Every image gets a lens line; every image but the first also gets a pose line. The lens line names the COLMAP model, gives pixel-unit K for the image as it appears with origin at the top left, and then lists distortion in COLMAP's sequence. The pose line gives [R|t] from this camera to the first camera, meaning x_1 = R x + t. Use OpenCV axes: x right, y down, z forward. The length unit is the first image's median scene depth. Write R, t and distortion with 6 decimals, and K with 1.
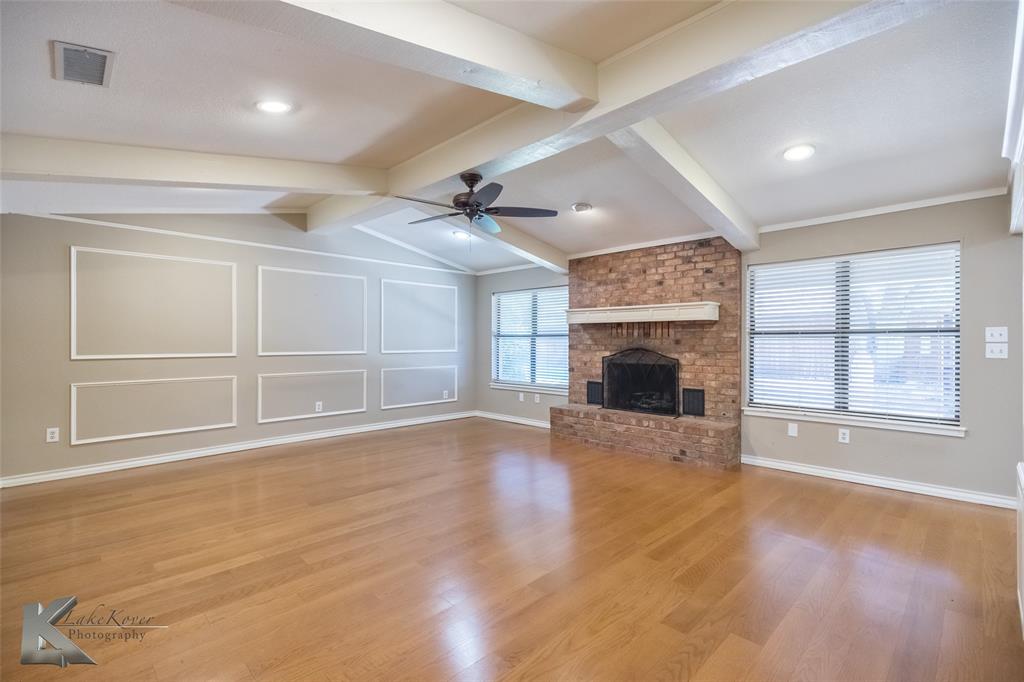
lens RADIAL K [[466.1, 0, 512.5], [0, 466.1, 339.0], [0, 0, 1]] dist [0.008239, -0.000064]
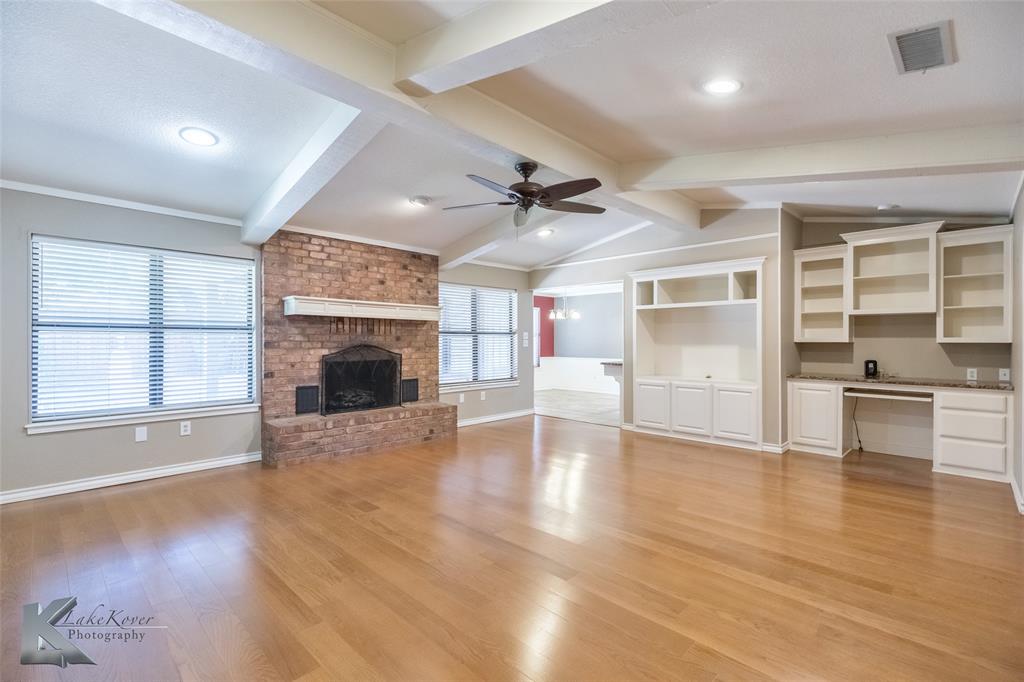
lens RADIAL K [[466.1, 0, 508.0], [0, 466.1, 340.6], [0, 0, 1]] dist [0.008239, -0.000064]
pose [[-0.010918, -0.003511, 0.999934, -0.716993], [-0.011175, 0.999932, 0.003389, 0.004099], [-0.999878, -0.011137, -0.010957, 0.710825]]
